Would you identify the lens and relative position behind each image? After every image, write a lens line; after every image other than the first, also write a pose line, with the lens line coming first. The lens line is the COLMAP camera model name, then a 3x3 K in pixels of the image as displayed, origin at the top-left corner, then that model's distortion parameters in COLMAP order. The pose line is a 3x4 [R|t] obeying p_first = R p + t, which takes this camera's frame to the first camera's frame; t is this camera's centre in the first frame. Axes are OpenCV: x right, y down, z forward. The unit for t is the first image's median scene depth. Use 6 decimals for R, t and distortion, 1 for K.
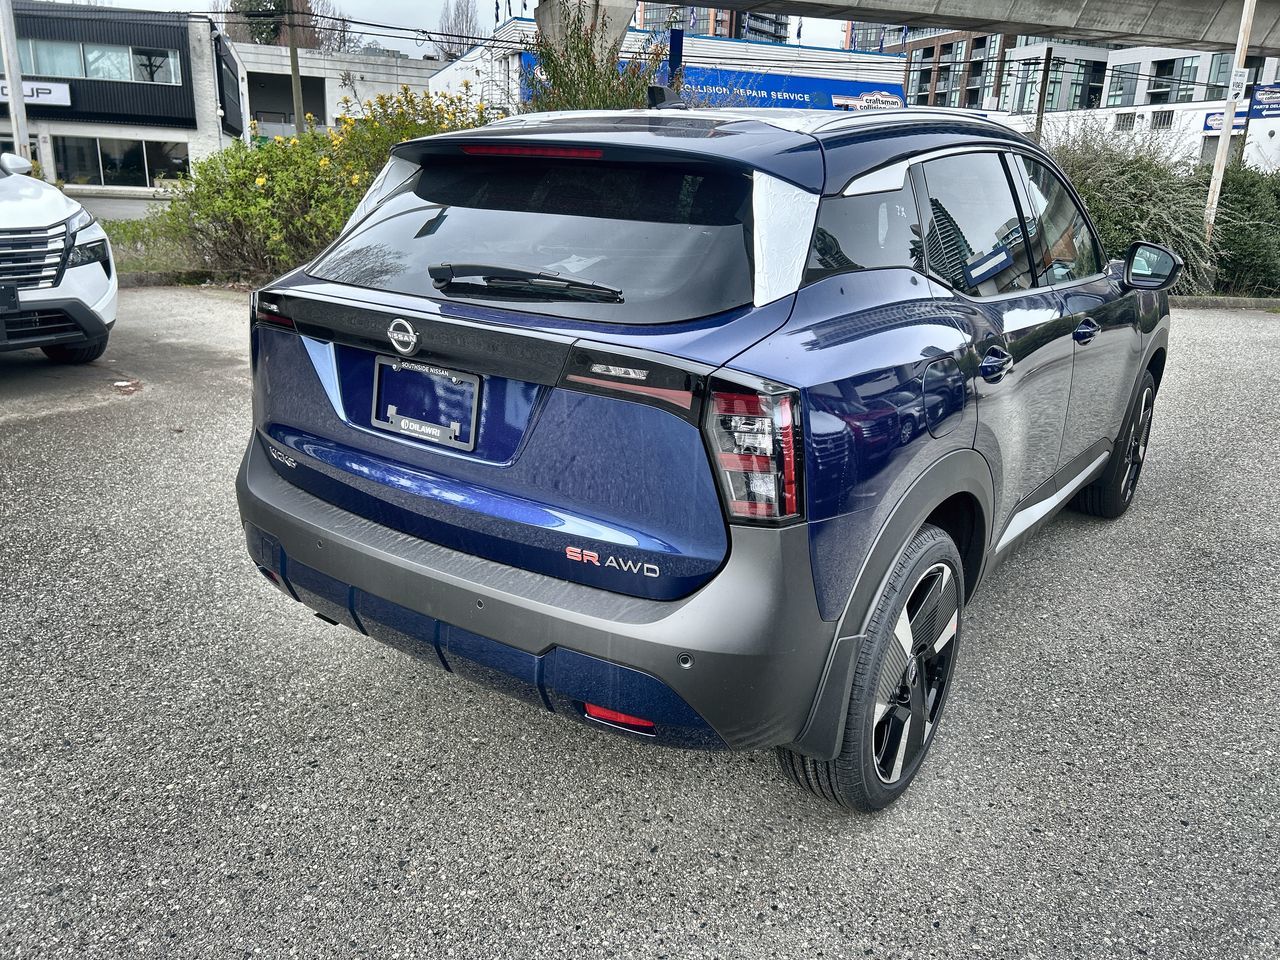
lens RADIAL K [[967.2, 0, 635.6], [0, 967.2, 475.6], [0, 0, 1]] dist [0.073029, -0.076597]
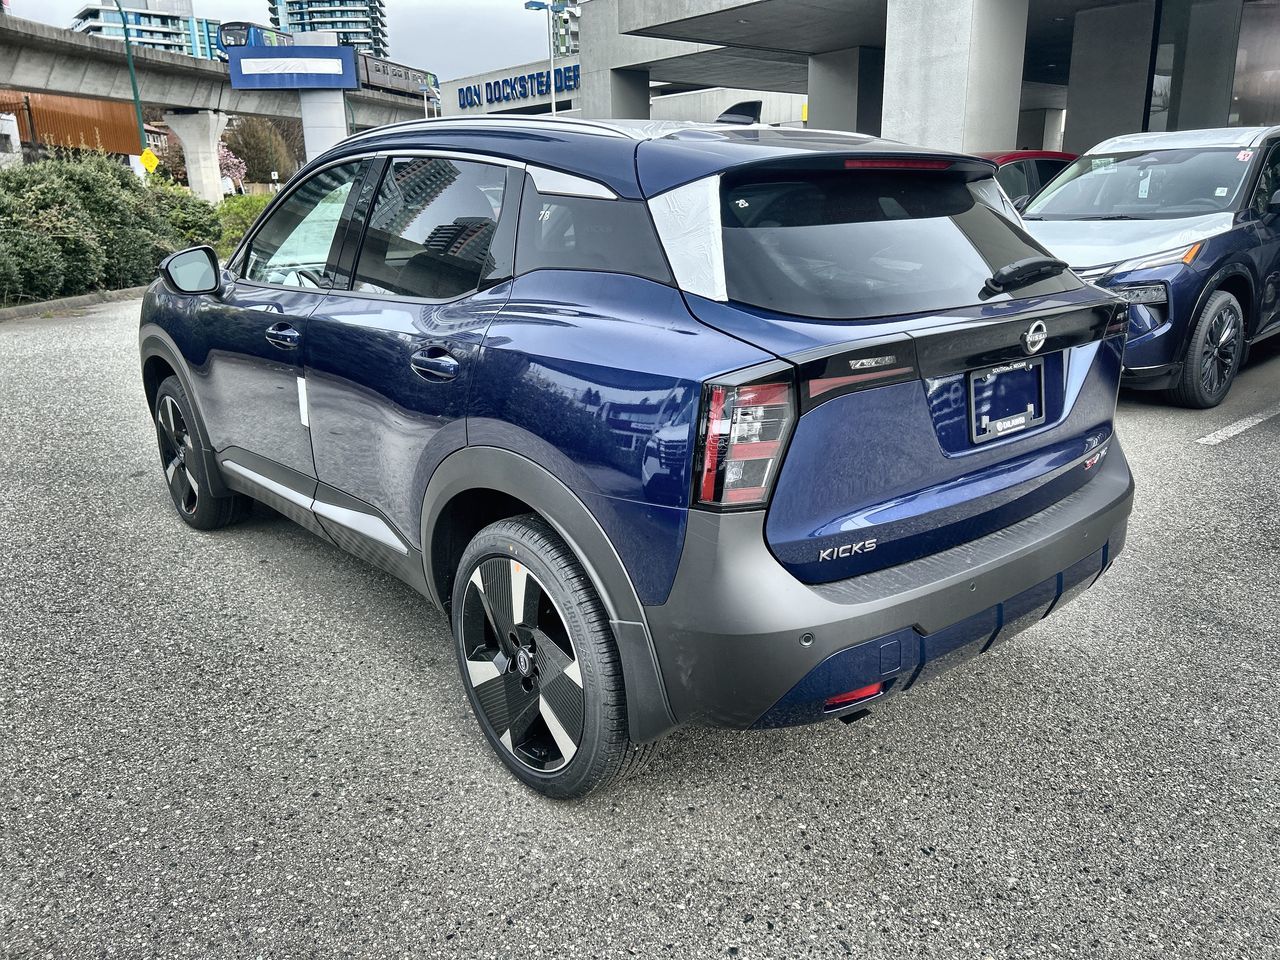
lens RADIAL K [[974.5, 0, 645.6], [0, 974.5, 484.0], [0, 0, 1]] dist [0.062821, -0.067005]
pose [[0.228966, -0.310278, 0.922660, -0.070747], [0.307312, 0.922408, 0.233931, -0.019321], [-0.923653, 0.229982, 0.306552, 0.055976]]
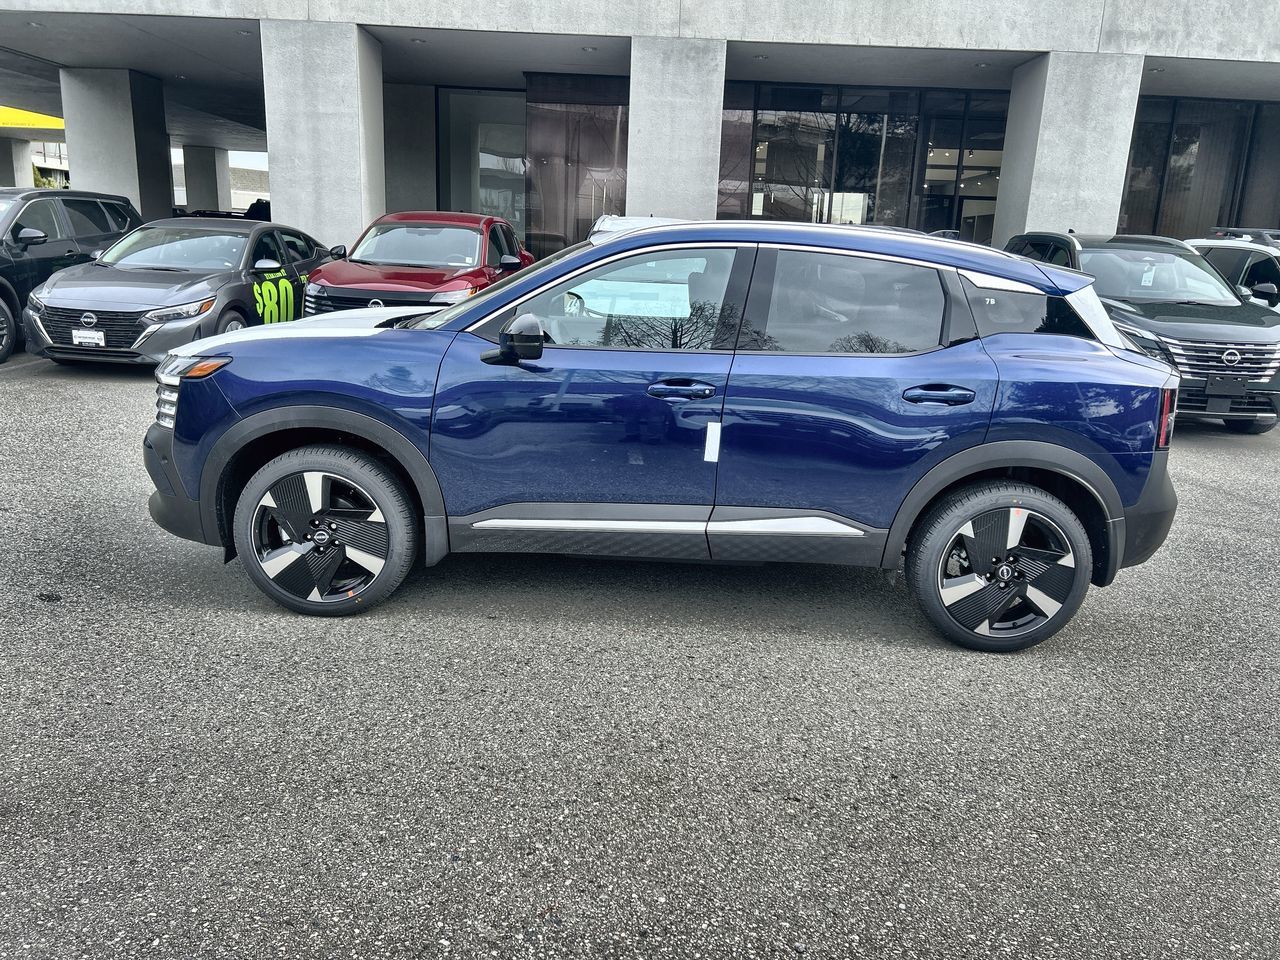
lens RADIAL K [[974.5, 0, 645.6], [0, 974.5, 484.0], [0, 0, 1]] dist [0.062821, -0.067005]
pose [[-0.589537, -0.252997, 0.767098, -0.072598], [0.167588, 0.890706, 0.422560, -0.054948], [-0.790165, 0.377671, -0.482705, 0.162301]]
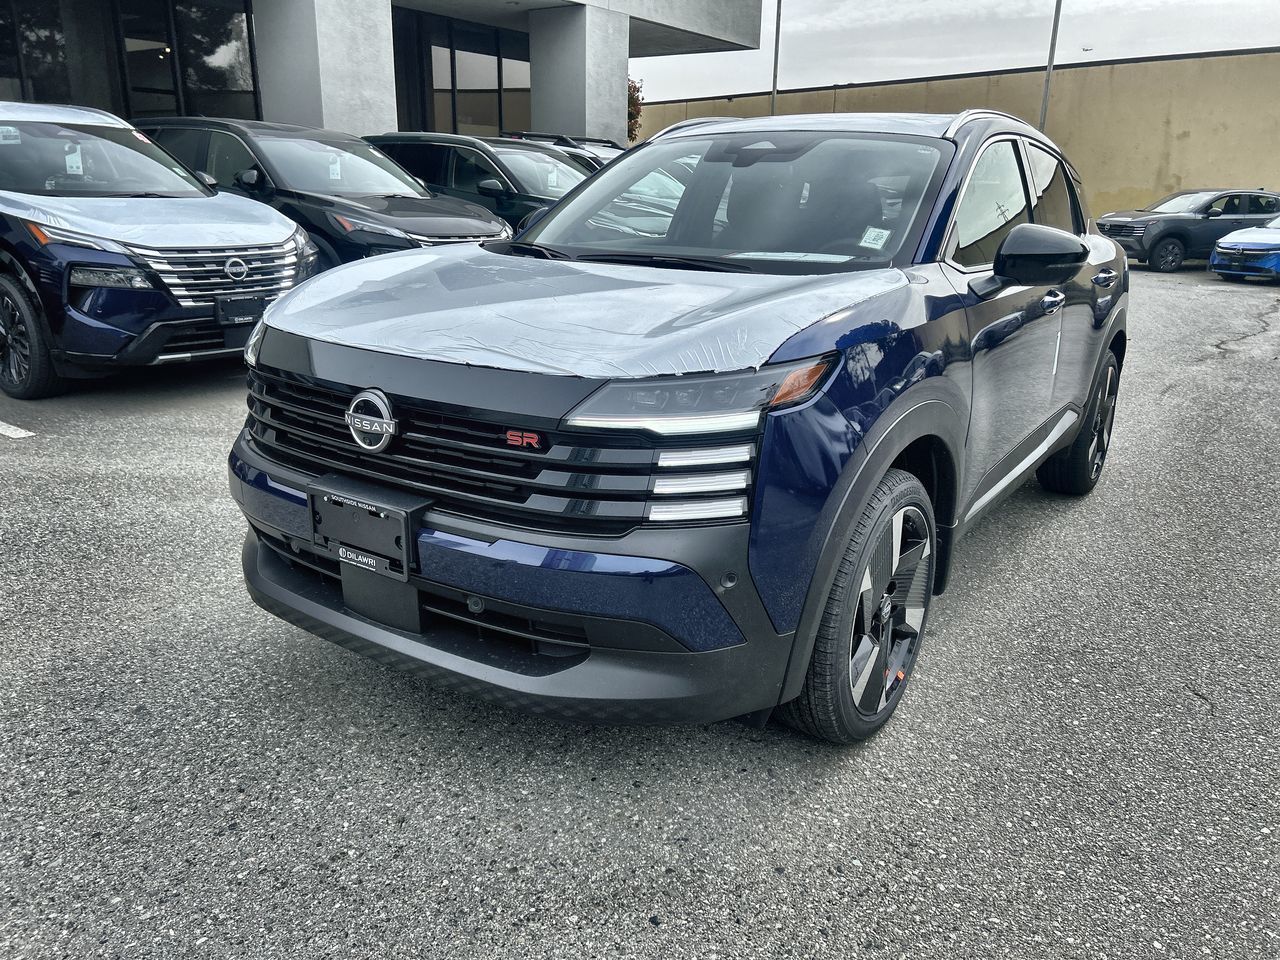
lens RADIAL K [[986.1, 0, 640.0], [0, 986.1, 480.0], [0, 0, 1]] dist [0.002143, -0.007054]
pose [[-0.997449, -0.054155, -0.046498, 0.044950], [-0.070785, 0.834297, 0.546752, -0.054414], [0.009184, 0.548649, -0.836002, 0.191805]]
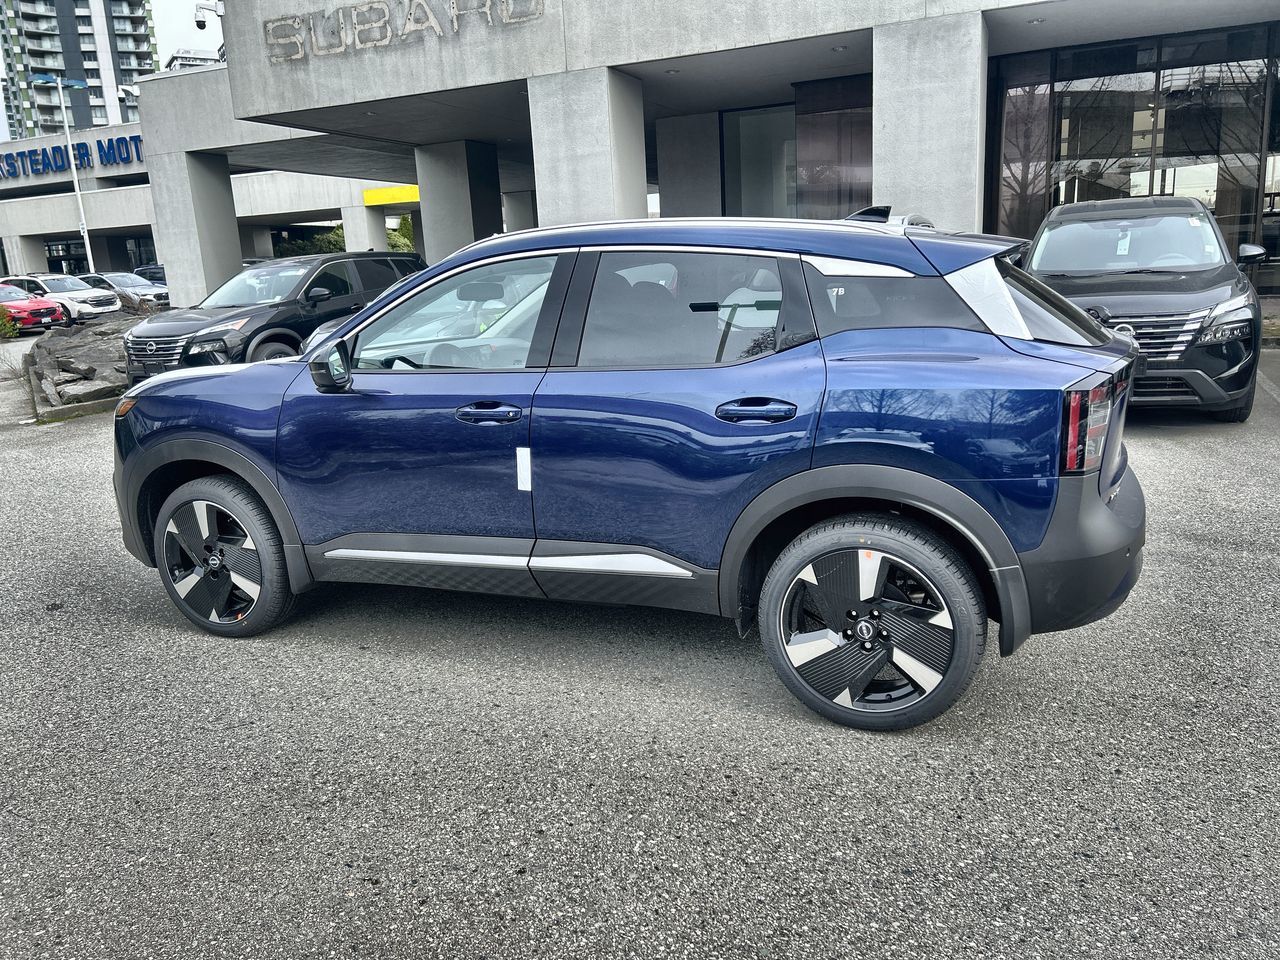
lens RADIAL K [[974.5, 0, 645.6], [0, 974.5, 484.0], [0, 0, 1]] dist [0.062821, -0.067005]
pose [[-0.237336, -0.238364, 0.941729, -0.087799], [0.317850, 0.897012, 0.307150, -0.038396], [-0.917956, 0.372227, -0.137129, 0.109129]]
